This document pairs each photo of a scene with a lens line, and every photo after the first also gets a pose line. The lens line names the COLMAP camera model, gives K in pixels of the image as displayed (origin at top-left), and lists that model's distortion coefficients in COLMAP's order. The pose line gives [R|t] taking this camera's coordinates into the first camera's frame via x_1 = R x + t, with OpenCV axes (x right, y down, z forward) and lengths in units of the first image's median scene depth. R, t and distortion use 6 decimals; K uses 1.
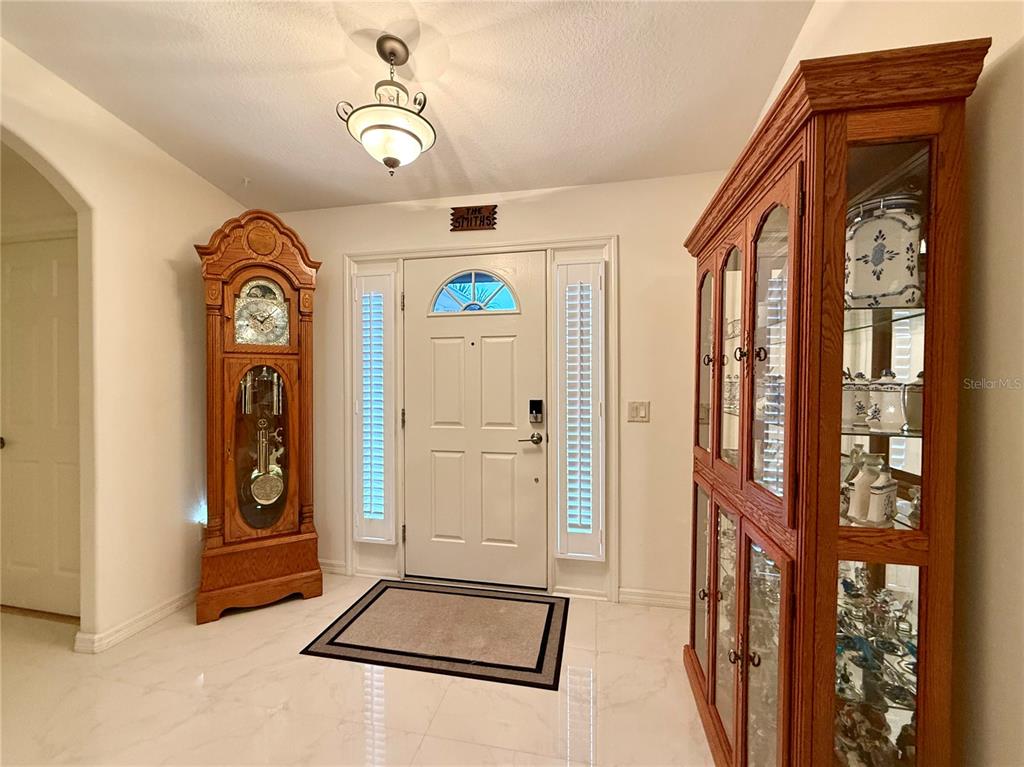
lens RADIAL K [[414.1, 0, 511.6], [0, 414.1, 381.7], [0, 0, 1]] dist [0.005765, 0.000520]
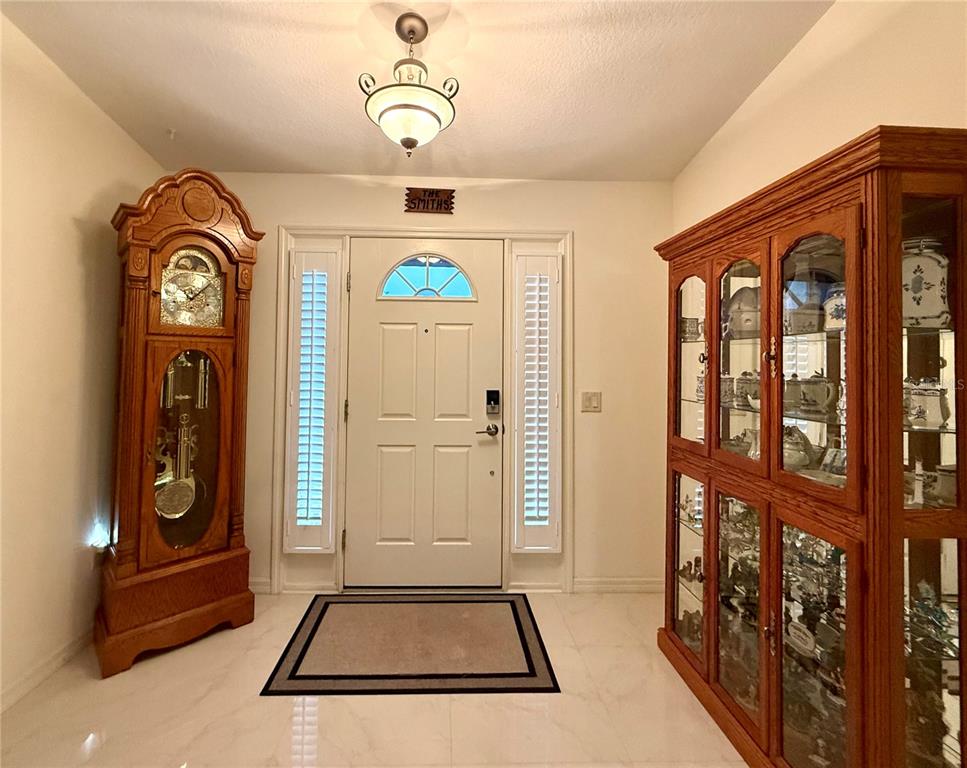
lens RADIAL K [[432.3, 0, 457.0], [0, 432.3, 345.9], [0, 0, 1]] dist [0.004110, 0.000500]
pose [[0.974064, 0.022536, 0.225149, -0.267271], [-0.013708, 0.999077, -0.040697, -0.018811], [-0.225859, 0.036555, 0.973474, 0.022017]]
